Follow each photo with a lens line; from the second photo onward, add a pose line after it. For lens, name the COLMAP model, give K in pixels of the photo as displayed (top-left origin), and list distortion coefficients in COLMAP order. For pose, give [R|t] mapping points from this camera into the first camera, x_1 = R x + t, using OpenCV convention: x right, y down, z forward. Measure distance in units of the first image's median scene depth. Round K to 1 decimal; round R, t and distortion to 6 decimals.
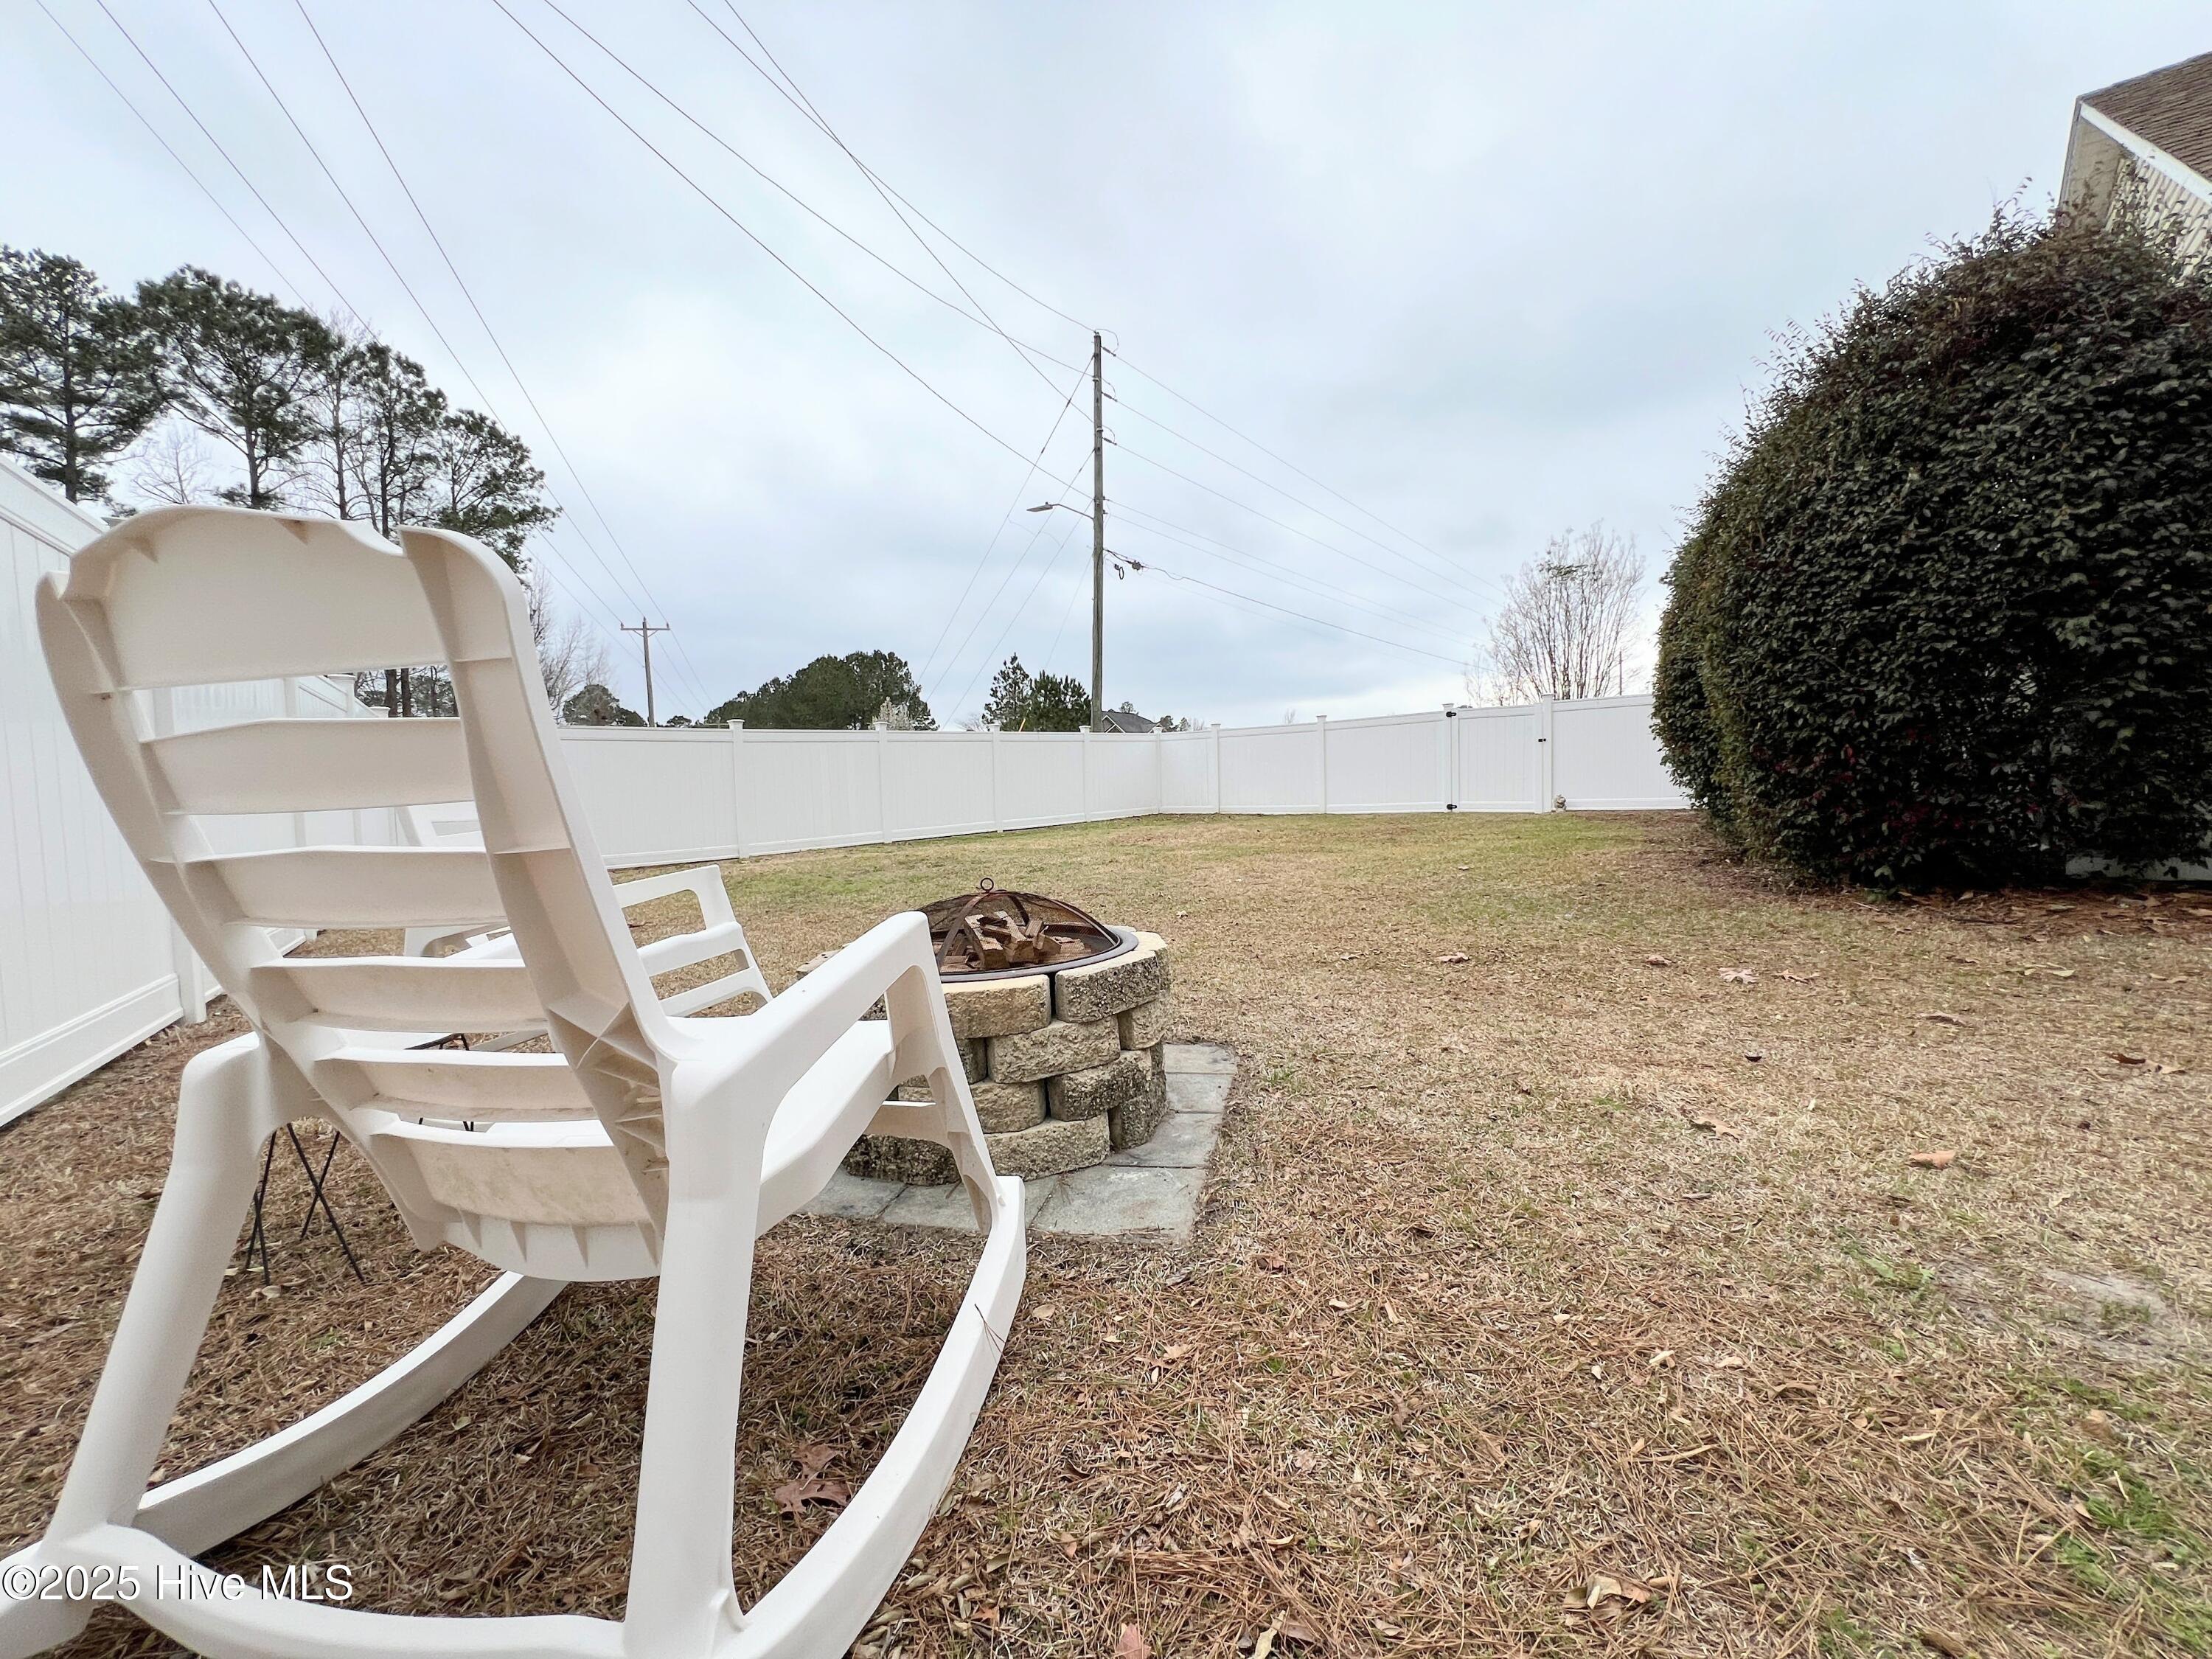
lens RADIAL K [[883.5, 0, 1106.0], [0, 883.5, 829.5], [0, 0, 1]] dist [-0.001823, -0.000435]
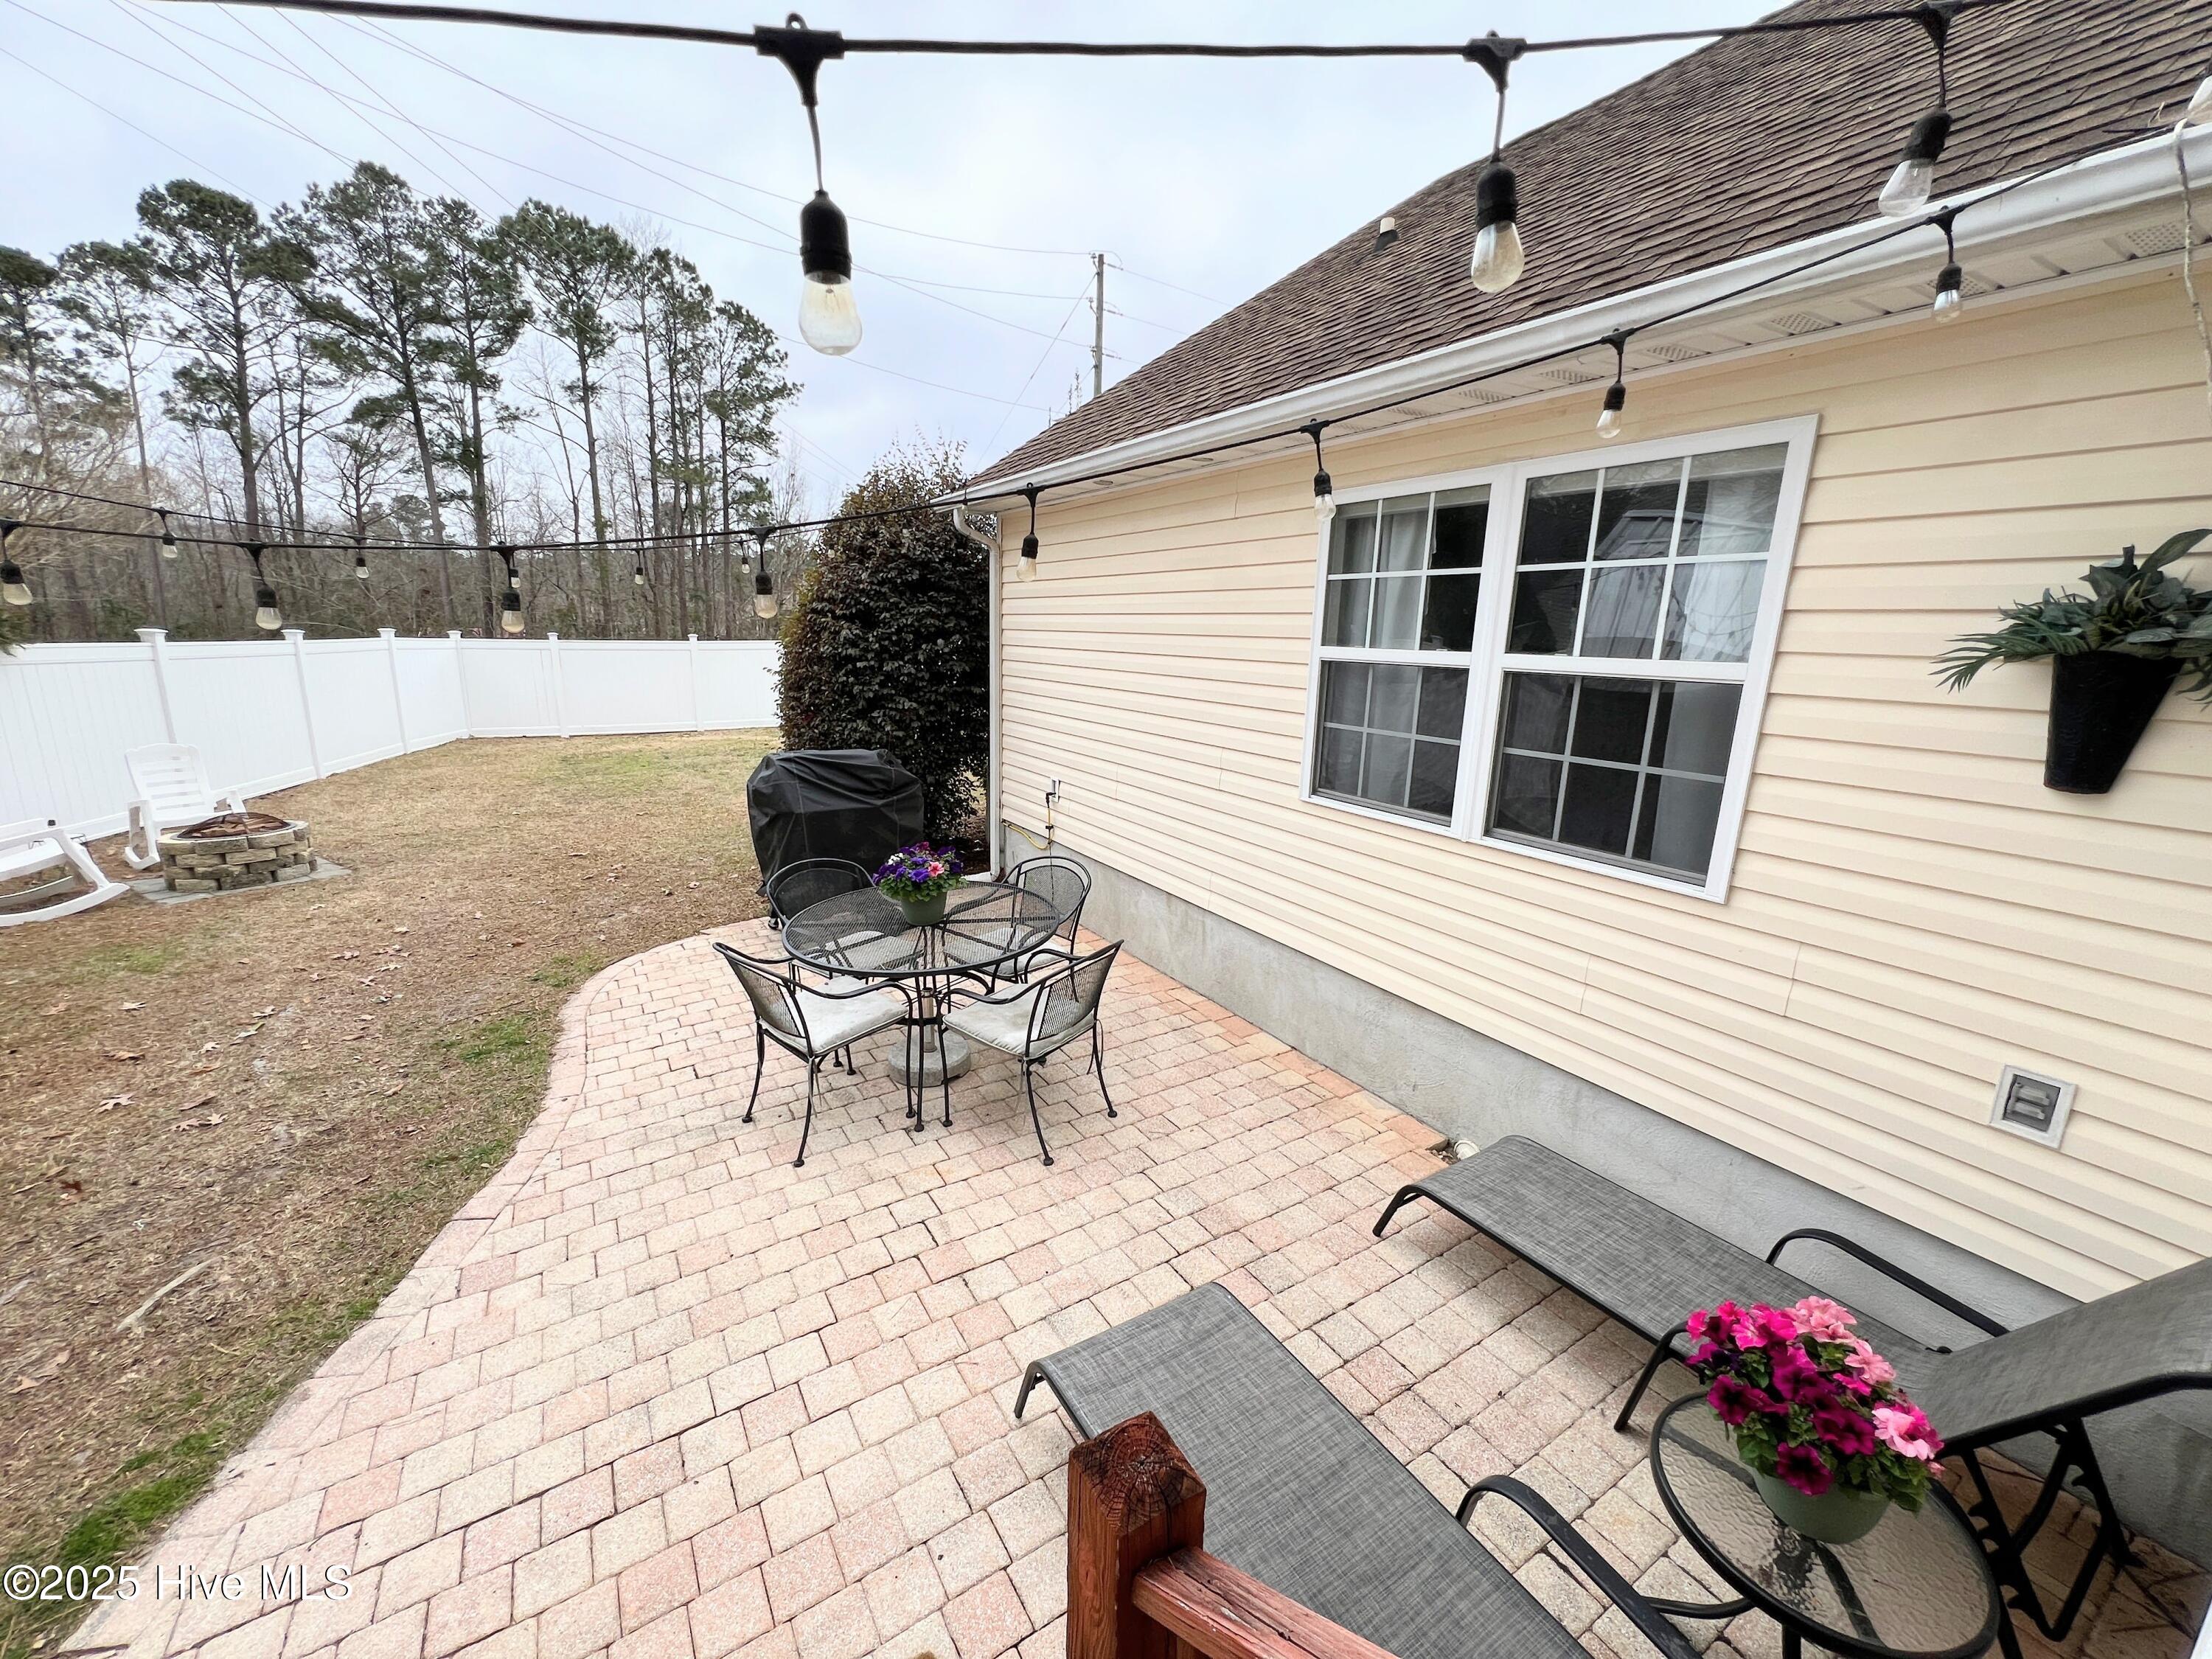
lens RADIAL K [[883.5, 0, 1106.0], [0, 883.5, 829.5], [0, 0, 1]] dist [-0.001823, -0.000435]
pose [[0.945857, 0.122323, -0.300651, 0.216145], [-0.068294, 0.980535, 0.184087, -0.038282], [0.317317, -0.153587, 0.935800, -0.057628]]
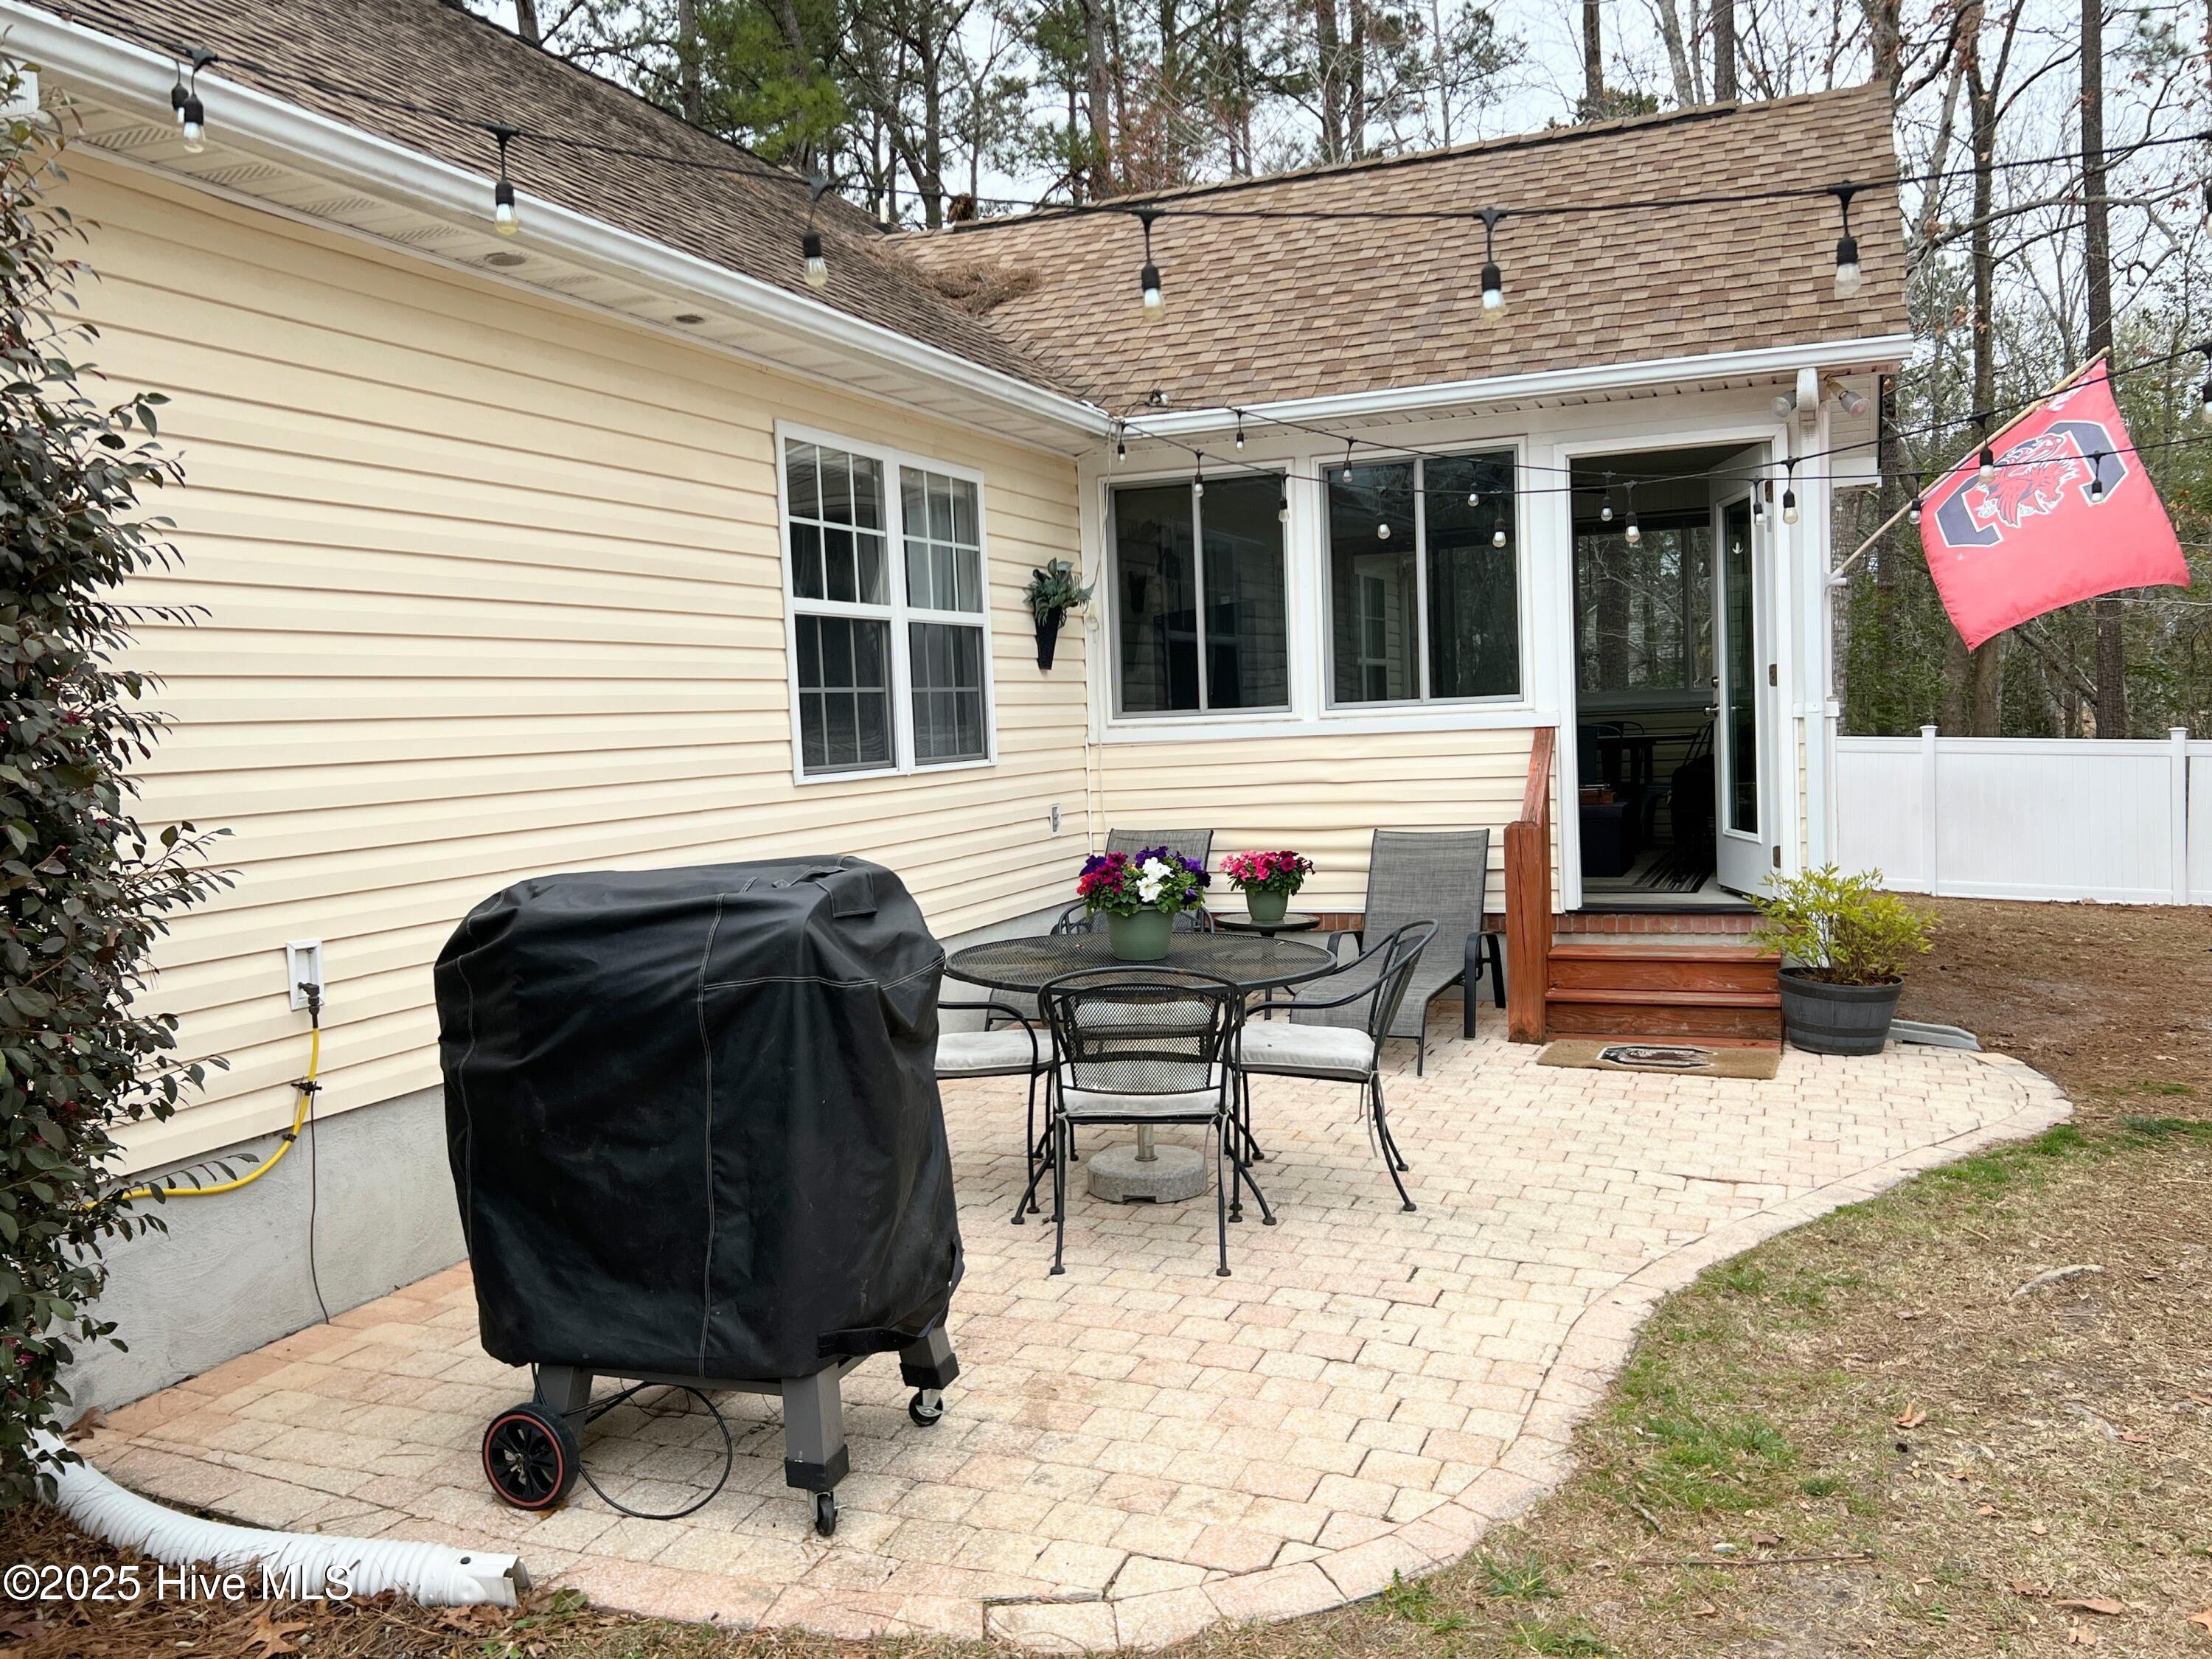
lens RADIAL K [[1843.1, 0, 1106.0], [0, 1843.1, 829.5], [0, 0, 1]] dist [0.056622, -0.058218]
pose [[-0.318165, -0.014928, 0.947918, 0.032142], [0.101845, 0.993551, 0.049831, -0.025860], [-0.942549, 0.112395, -0.314593, 0.074927]]
